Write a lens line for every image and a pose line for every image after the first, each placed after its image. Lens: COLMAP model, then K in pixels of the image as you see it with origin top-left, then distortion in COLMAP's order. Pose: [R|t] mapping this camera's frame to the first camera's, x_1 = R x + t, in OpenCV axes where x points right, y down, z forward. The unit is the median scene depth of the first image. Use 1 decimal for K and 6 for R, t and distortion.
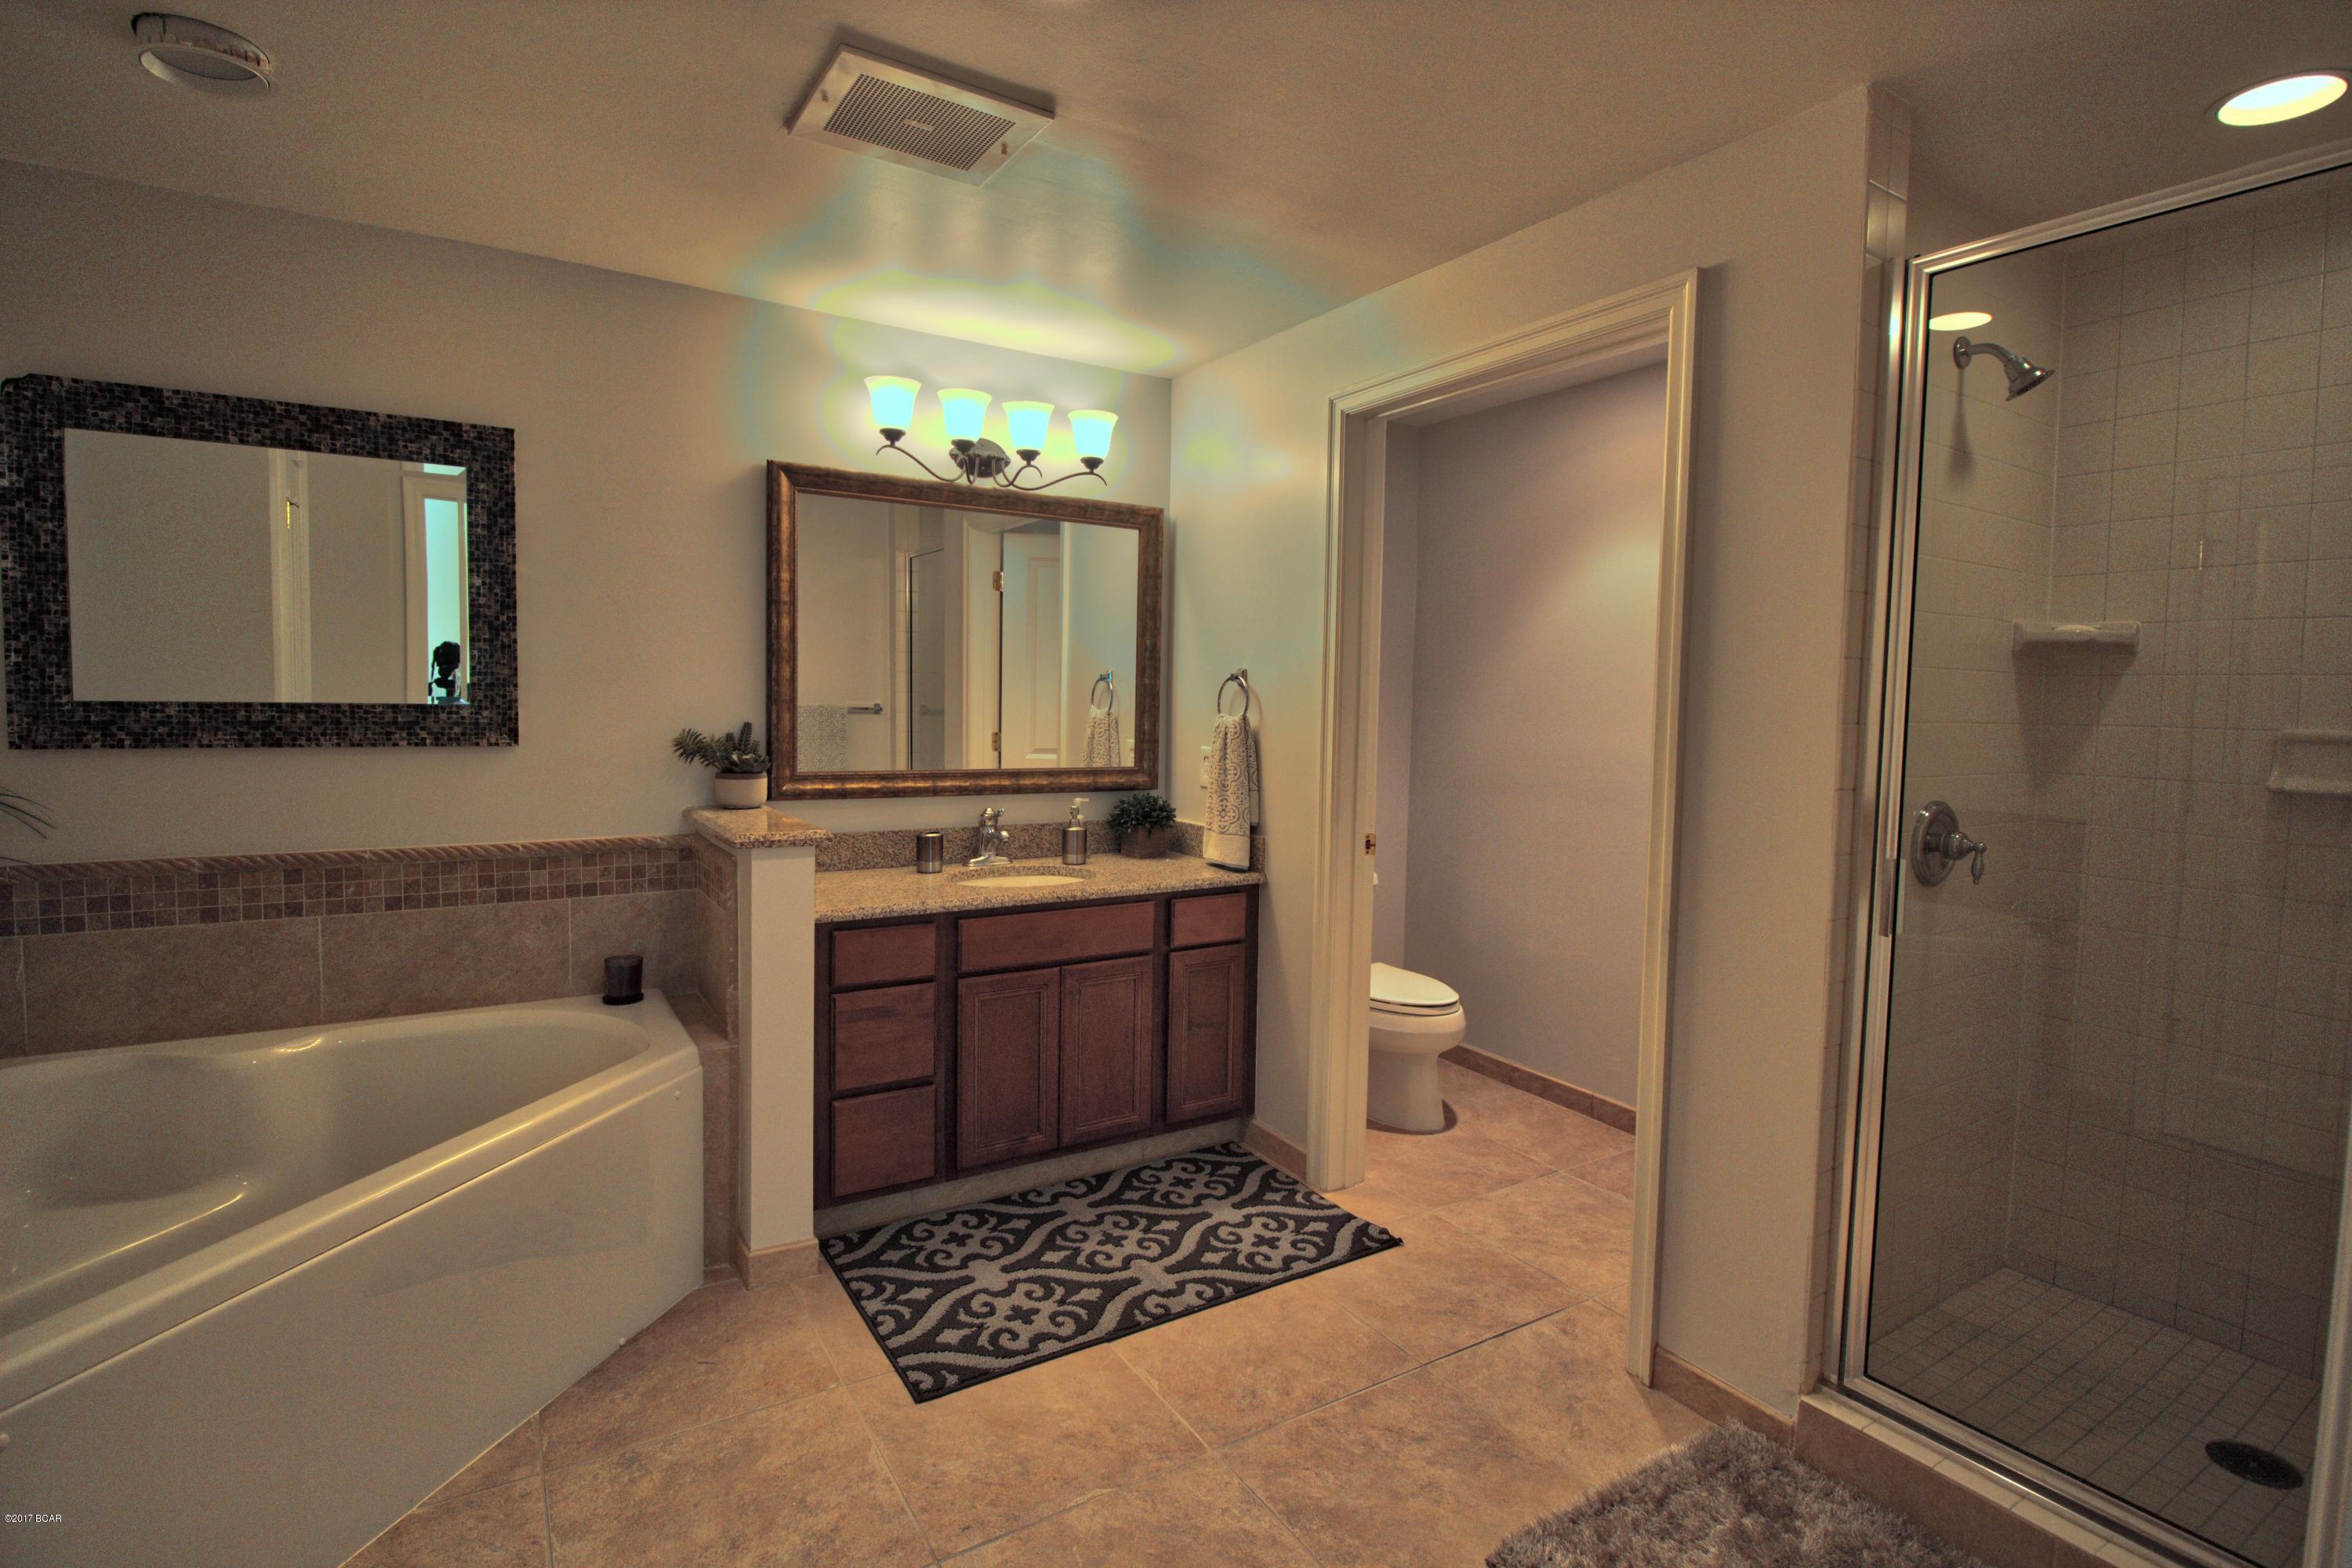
lens RADIAL K [[1144.4, 0, 1181.9], [0, 1144.4, 761.4], [0, 0, 1]] dist [0.002026, -0.013101]
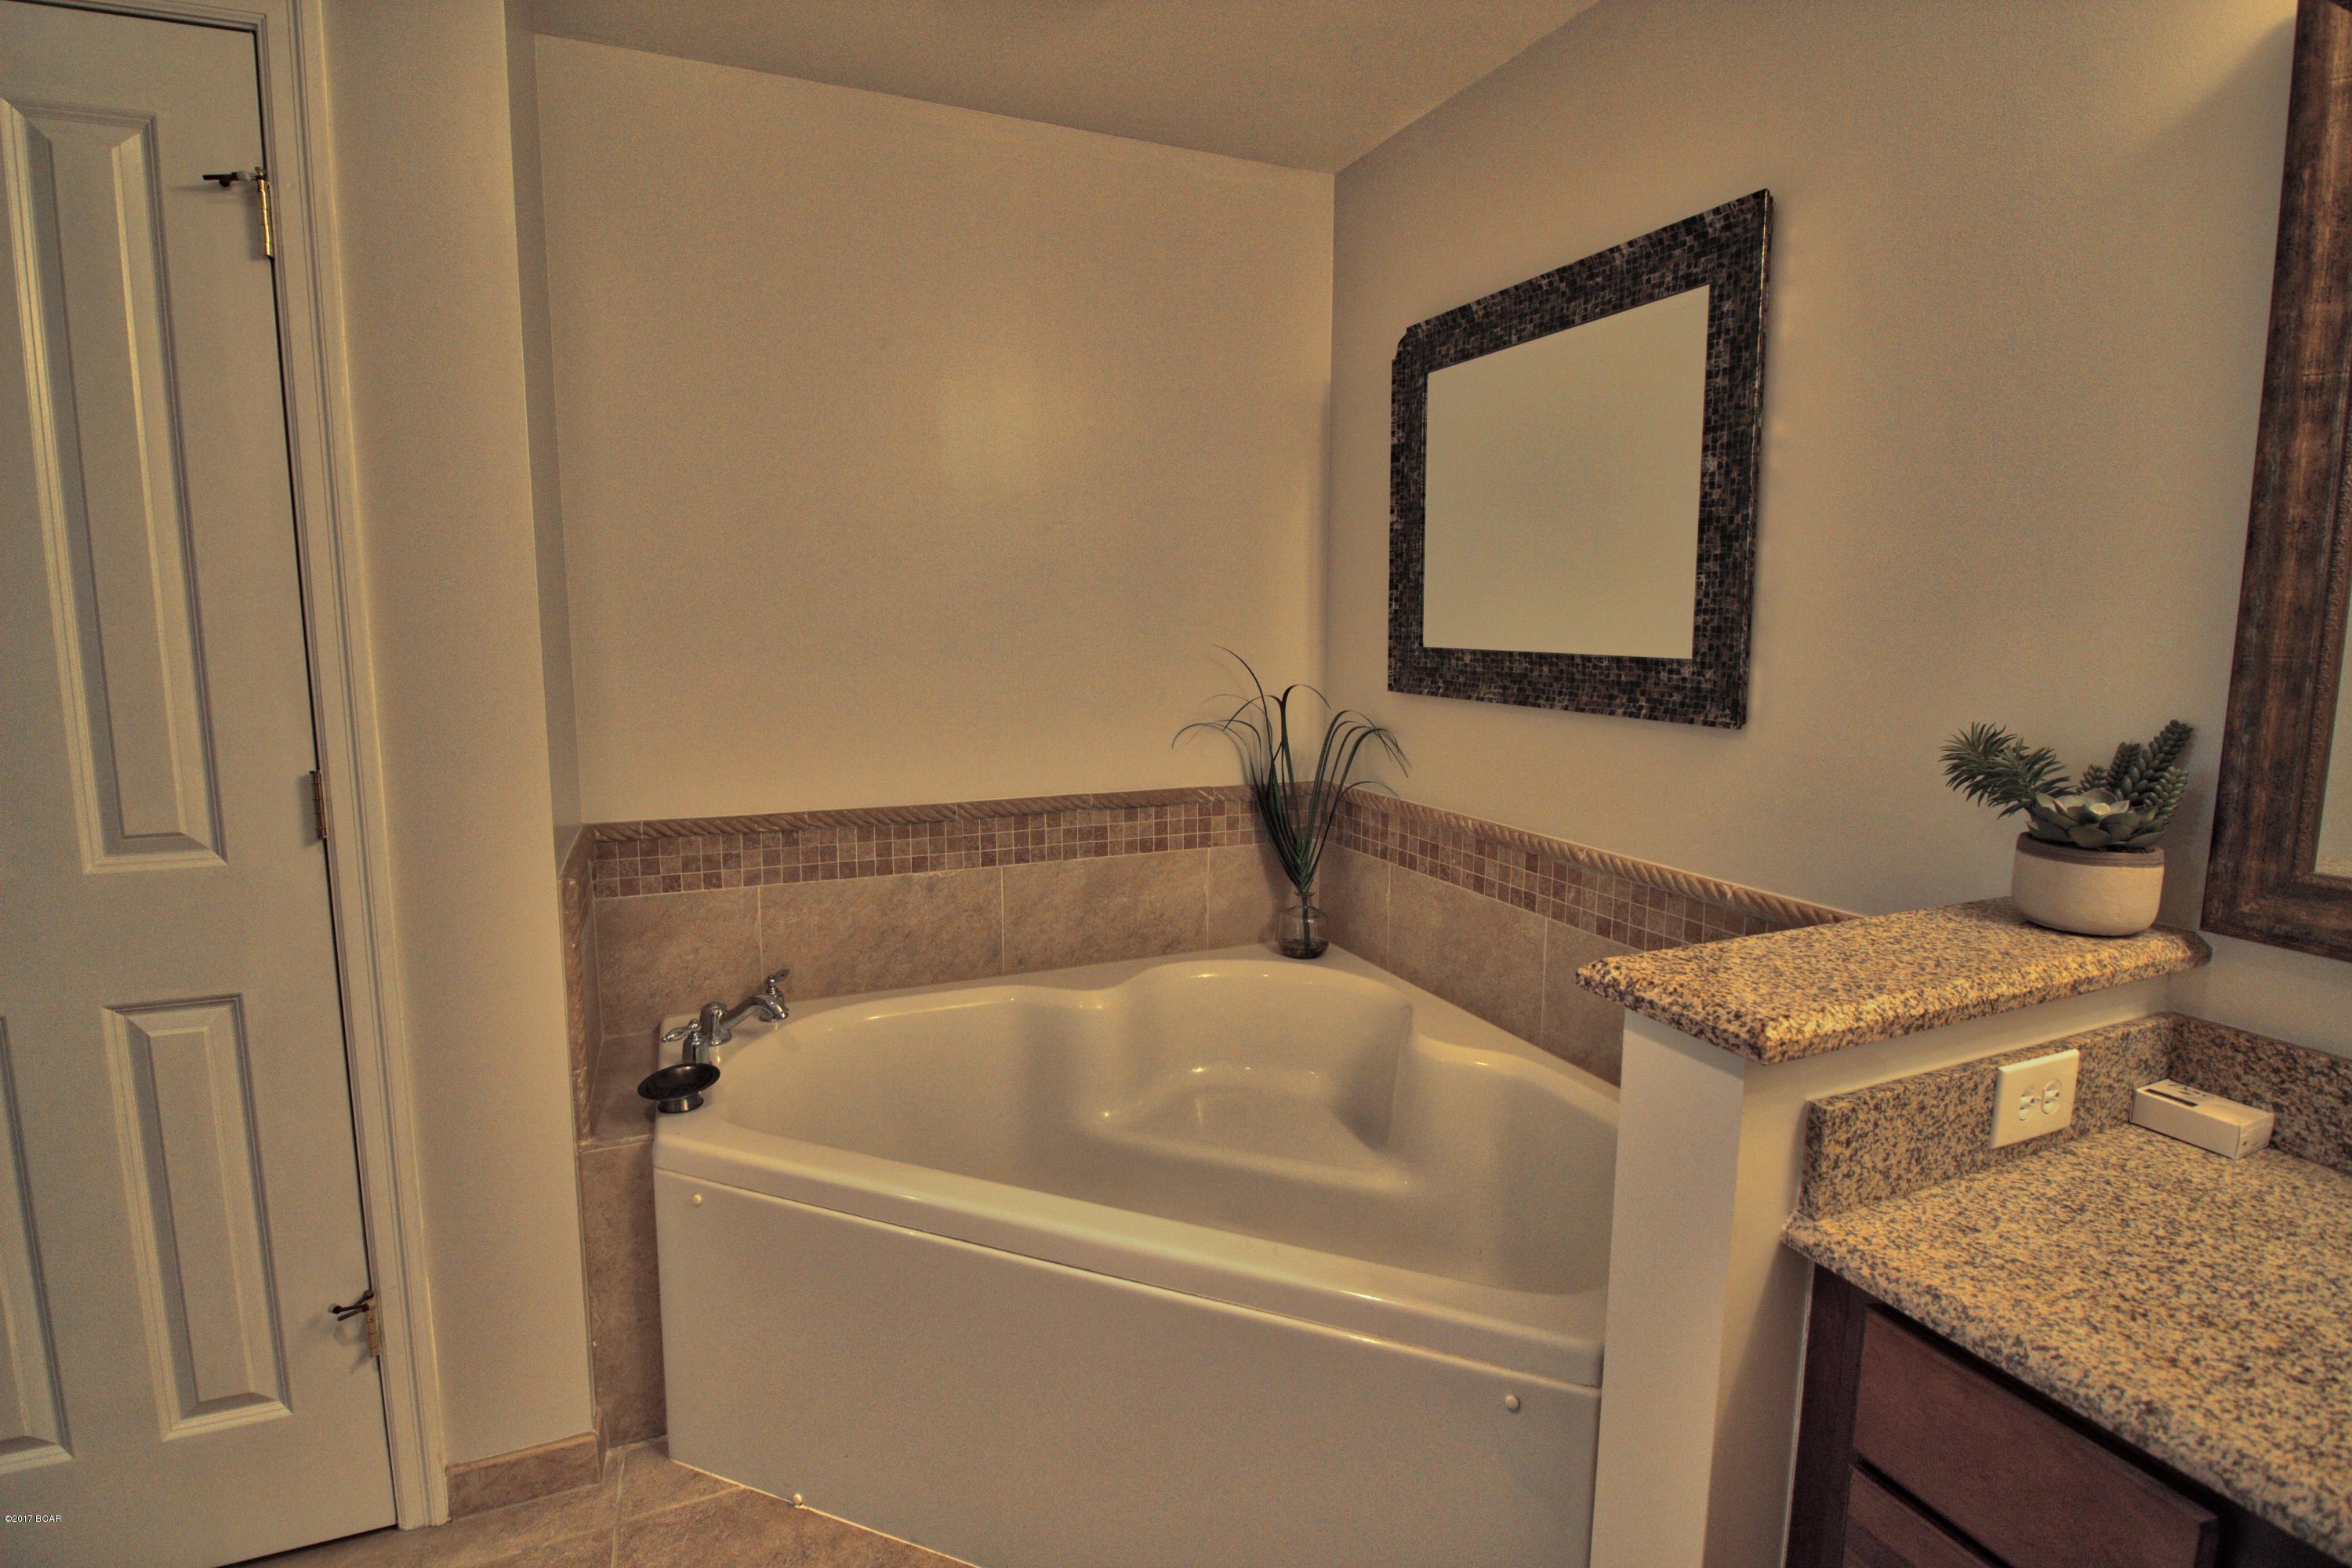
lens RADIAL K [[1144.4, 0, 1181.9], [0, 1144.4, 761.4], [0, 0, 1]] dist [0.002026, -0.013101]
pose [[-0.158164, 0.105005, -0.981814, 0.058272], [-0.066397, 0.990948, 0.116678, -0.043132], [0.985178, 0.083644, -0.149760, 0.717848]]
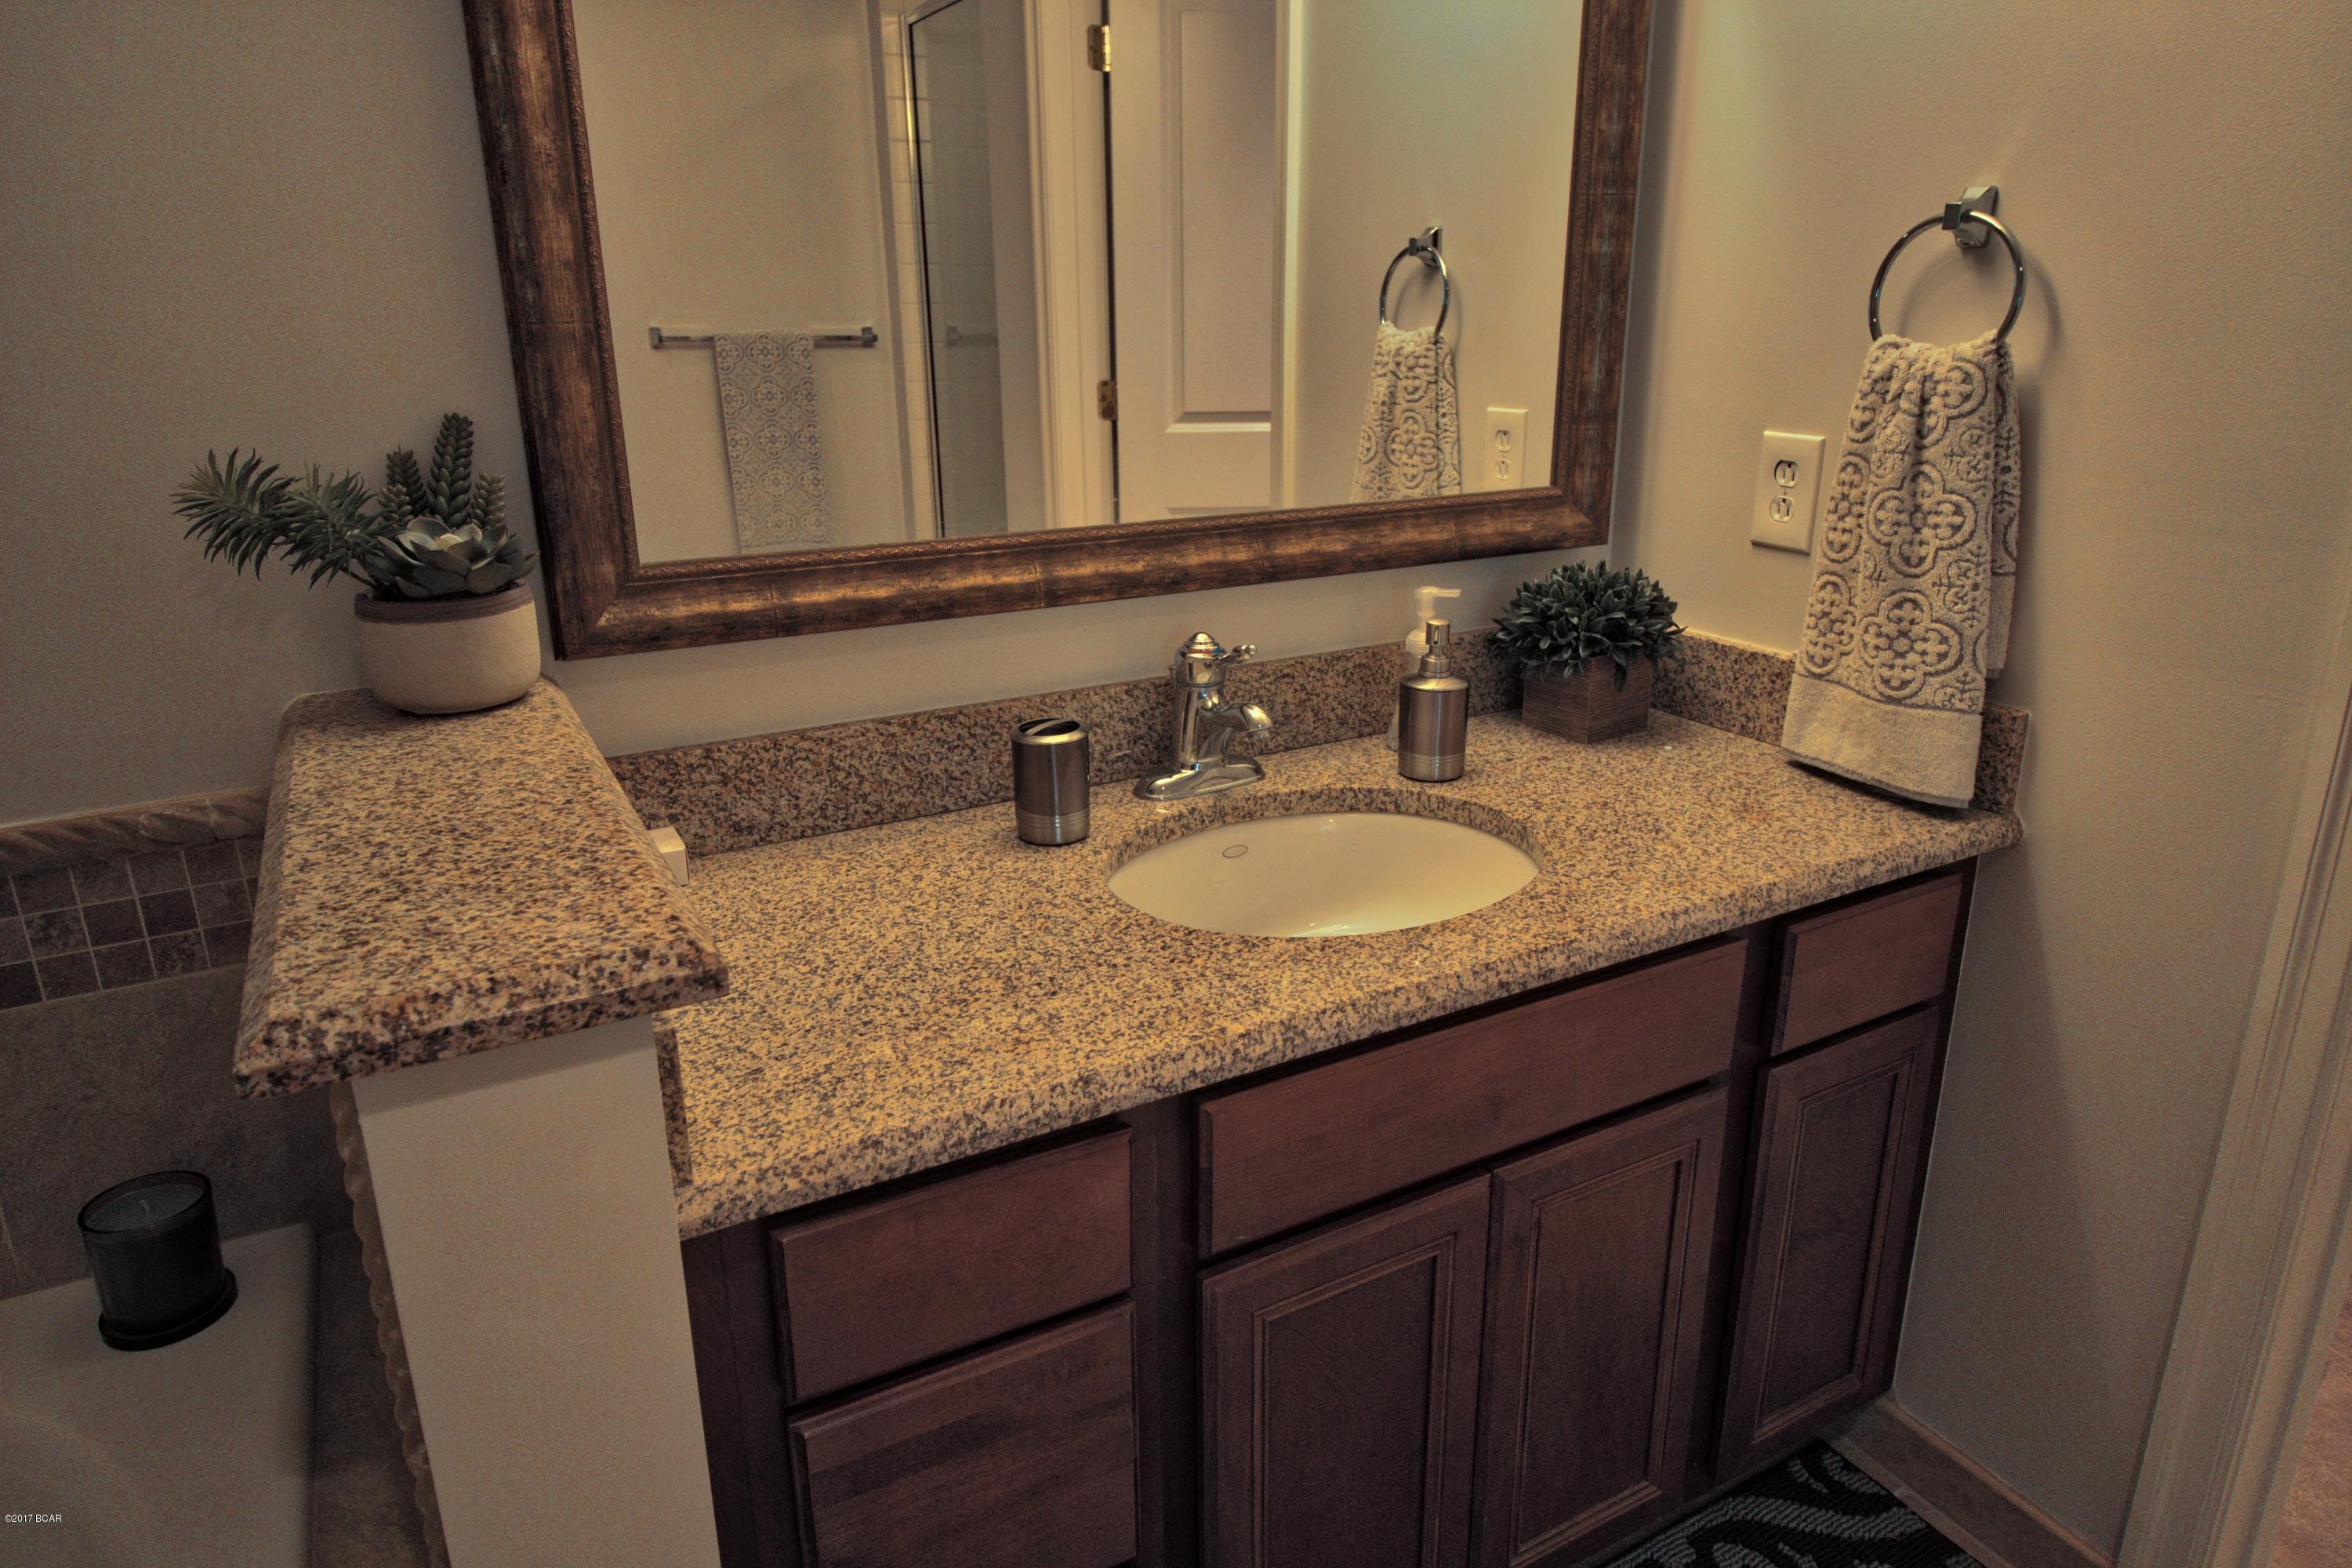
lens RADIAL K [[1451.6, 0, 1171.0], [0, 1451.6, 757.2], [0, 0, 1]] dist [-0.001078, -0.000897]
pose [[0.997670, -0.010105, -0.067465, -0.162414], [0.026307, 0.969462, 0.243828, -0.034667], [0.062941, -0.245035, 0.967469, 0.610141]]
